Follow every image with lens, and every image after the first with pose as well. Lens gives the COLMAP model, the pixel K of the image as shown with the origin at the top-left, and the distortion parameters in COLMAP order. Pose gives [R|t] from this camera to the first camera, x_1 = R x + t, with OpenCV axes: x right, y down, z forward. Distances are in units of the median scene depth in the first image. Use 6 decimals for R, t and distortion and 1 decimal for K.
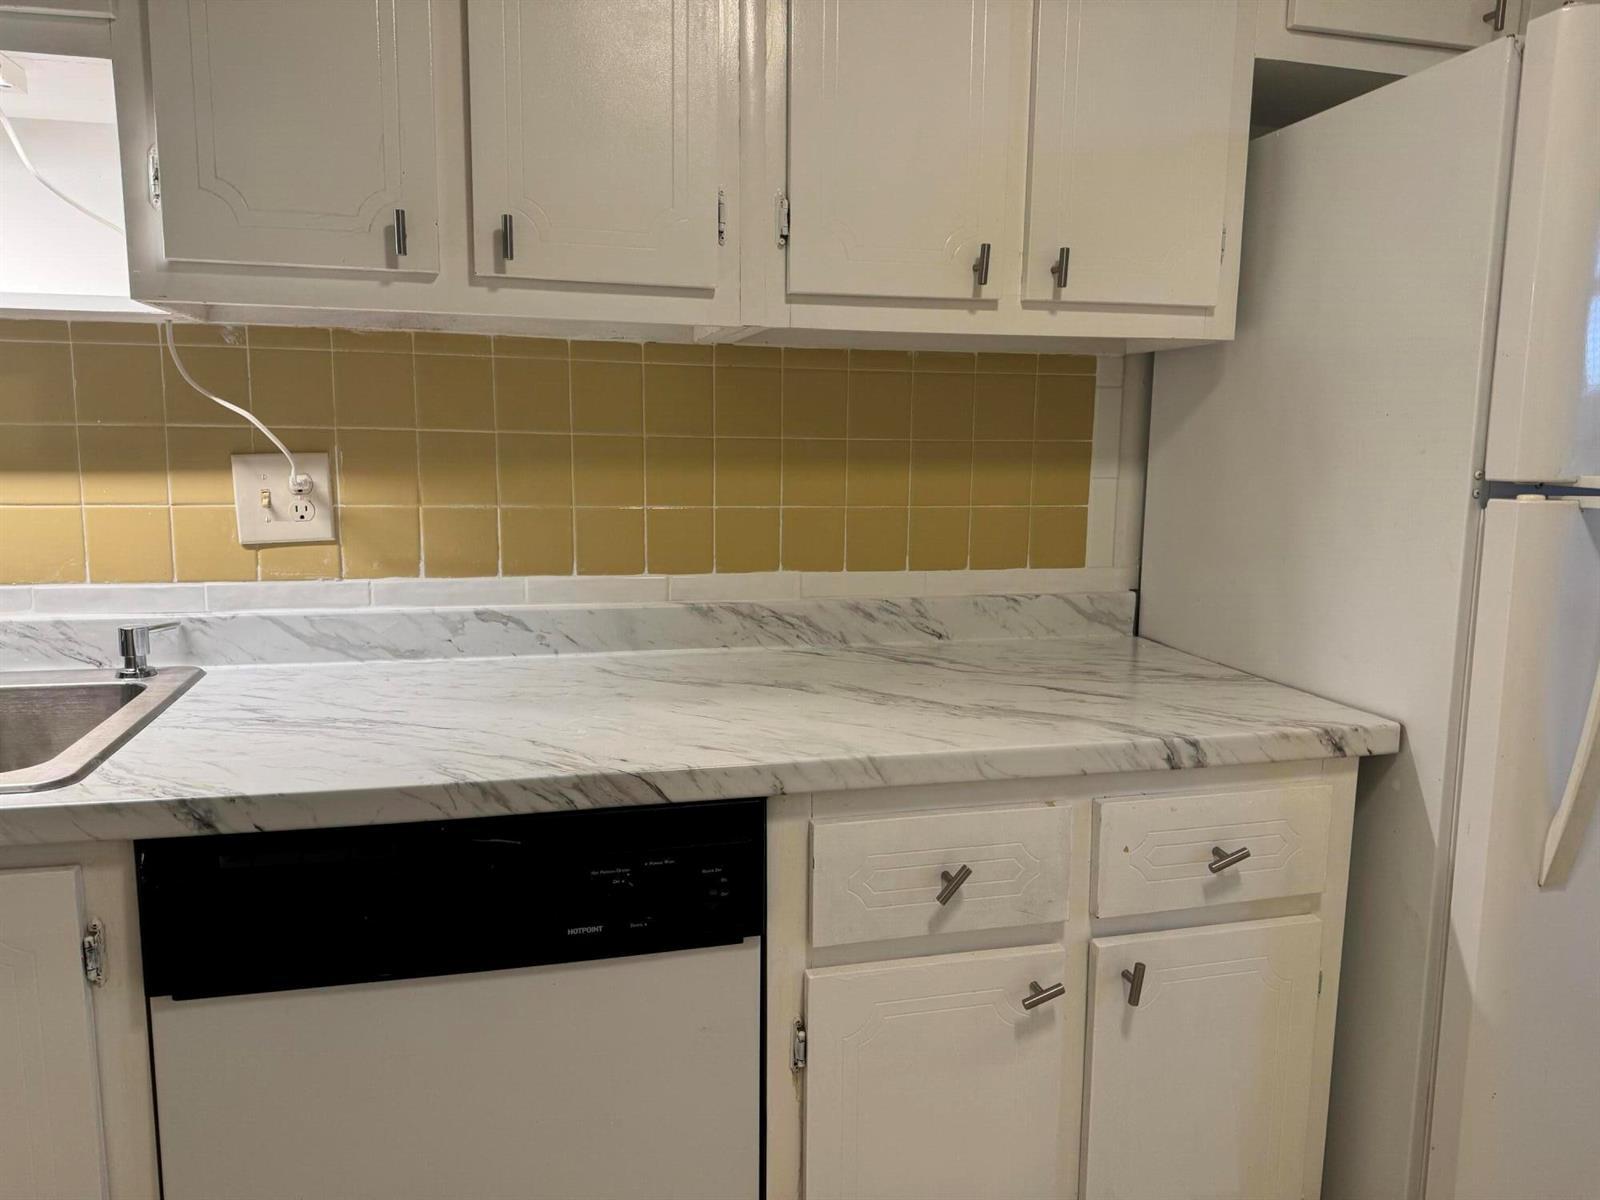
lens RADIAL K [[1116.4, 0, 794.1], [0, 1116.4, 612.4], [0, 0, 1]] dist [0.103038, -0.127744]
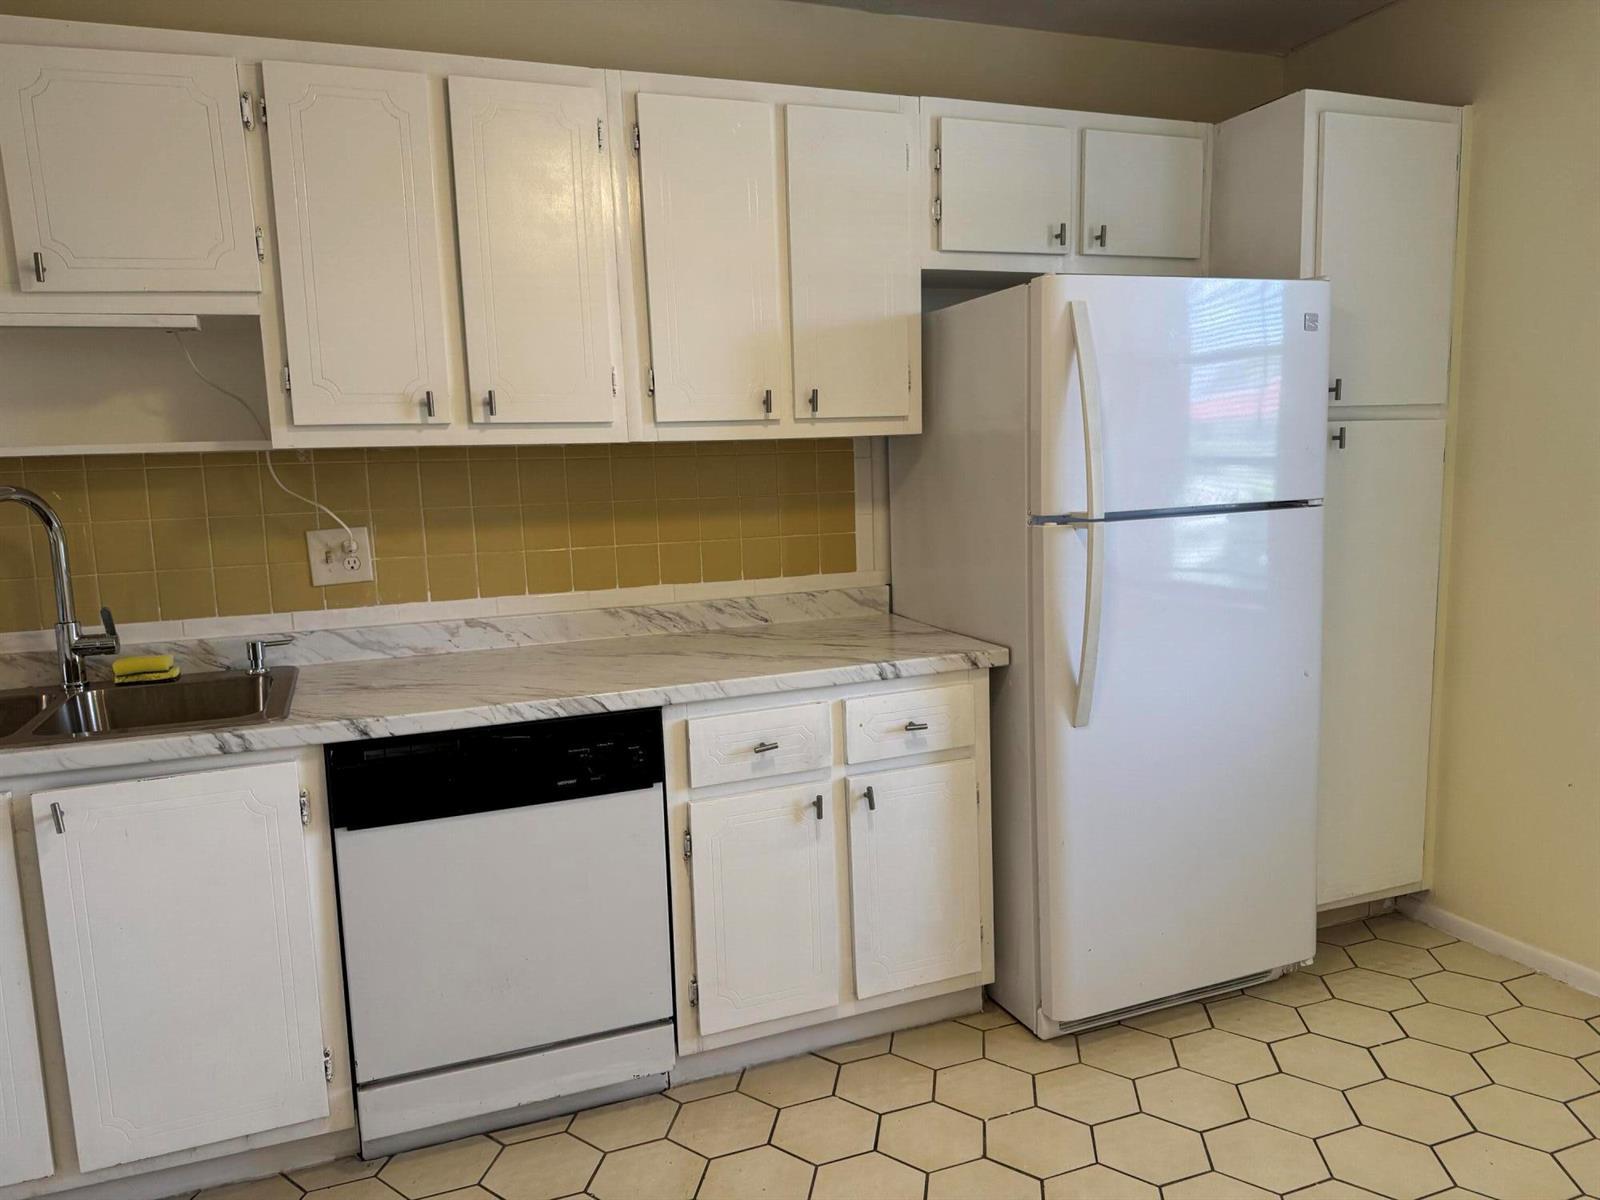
lens RADIAL K [[1116.4, 0, 794.1], [0, 1116.4, 612.4], [0, 0, 1]] dist [0.103038, -0.127744]
pose [[0.992278, -0.059029, 0.109089, 0.000301], [0.060289, 0.998147, -0.008283, 0.031214], [-0.108398, 0.014796, 0.993997, -0.687911]]
